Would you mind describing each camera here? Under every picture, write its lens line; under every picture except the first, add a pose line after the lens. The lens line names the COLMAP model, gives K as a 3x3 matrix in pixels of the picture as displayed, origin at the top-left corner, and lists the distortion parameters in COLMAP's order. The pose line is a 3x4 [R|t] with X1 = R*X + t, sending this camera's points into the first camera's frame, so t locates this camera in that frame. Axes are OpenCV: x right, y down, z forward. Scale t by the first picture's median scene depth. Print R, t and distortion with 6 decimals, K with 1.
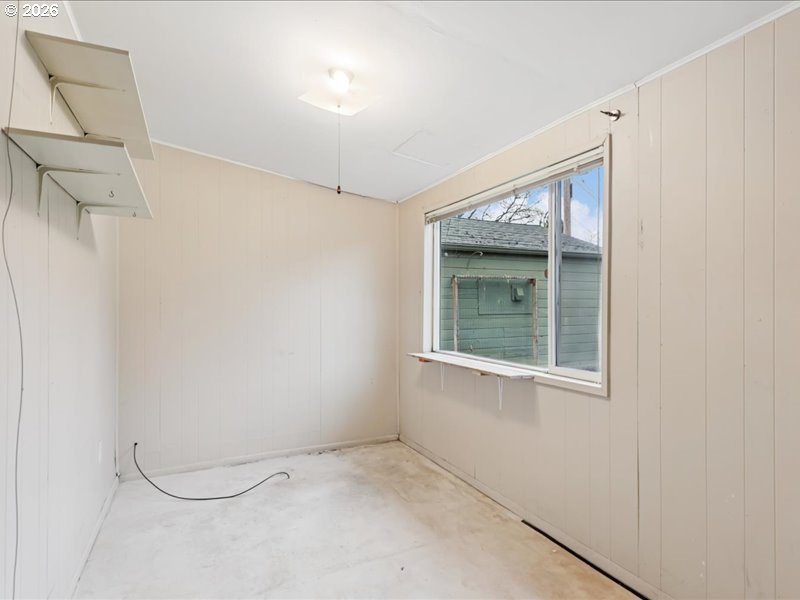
lens RADIAL K [[426.9, 0, 400.8], [0, 426.9, 298.5], [0, 0, 1]] dist [0.012383, -0.001259]
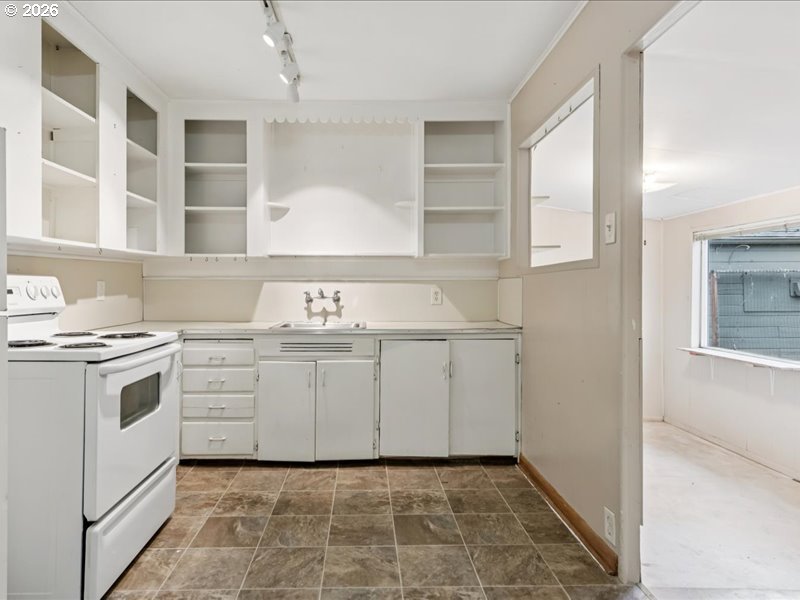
lens RADIAL K [[502.1, 0, 367.0], [0, 502.1, 284.7], [0, 0, 1]] dist [0.016750, -0.001825]
pose [[0.900581, -0.001436, -0.434686, -0.160589], [0.006223, 0.999935, 0.009588, -0.074994], [0.434644, -0.011340, 0.900531, -0.719551]]
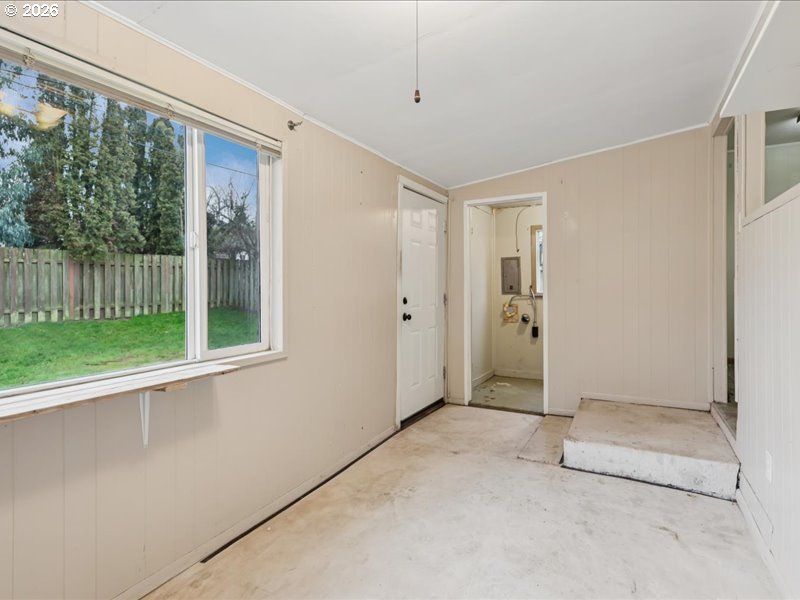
lens RADIAL K [[434.0, 0, 398.2], [0, 434.0, 291.6], [0, 0, 1]] dist [0.016457, -0.003105]
pose [[-0.578100, -0.008028, 0.815927, -0.410875], [-0.013402, 0.999910, 0.000342, 0.024593], [-0.815856, -0.010737, -0.578156, 0.877632]]
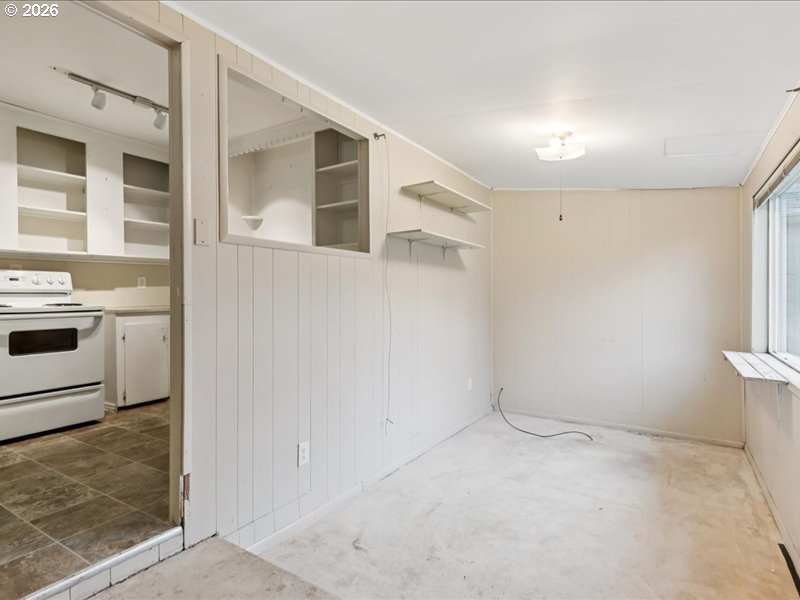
lens RADIAL K [[434.0, 0, 398.2], [0, 434.0, 291.6], [0, 0, 1]] dist [0.016457, -0.003105]
pose [[0.520099, -0.008934, -0.854059, 0.490352], [0.020308, 0.999792, 0.001909, -0.018239], [0.853864, -0.018337, 0.520172, -0.109158]]
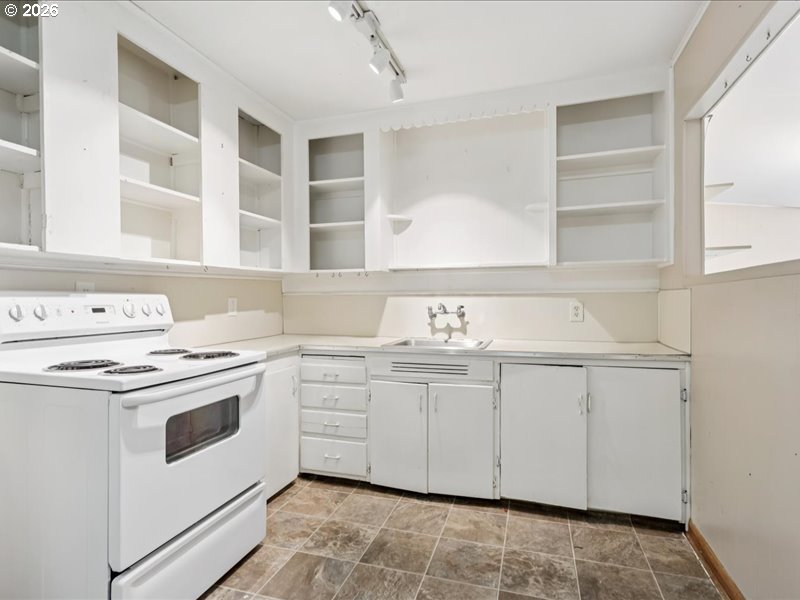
lens RADIAL K [[426.9, 0, 400.8], [0, 426.9, 298.5], [0, 0, 1]] dist [0.012383, -0.001259]
pose [[0.722360, -0.005341, -0.691496, -0.183752], [0.017081, 0.999803, 0.010121, -0.077013], [0.691306, -0.019122, 0.722309, -0.471026]]
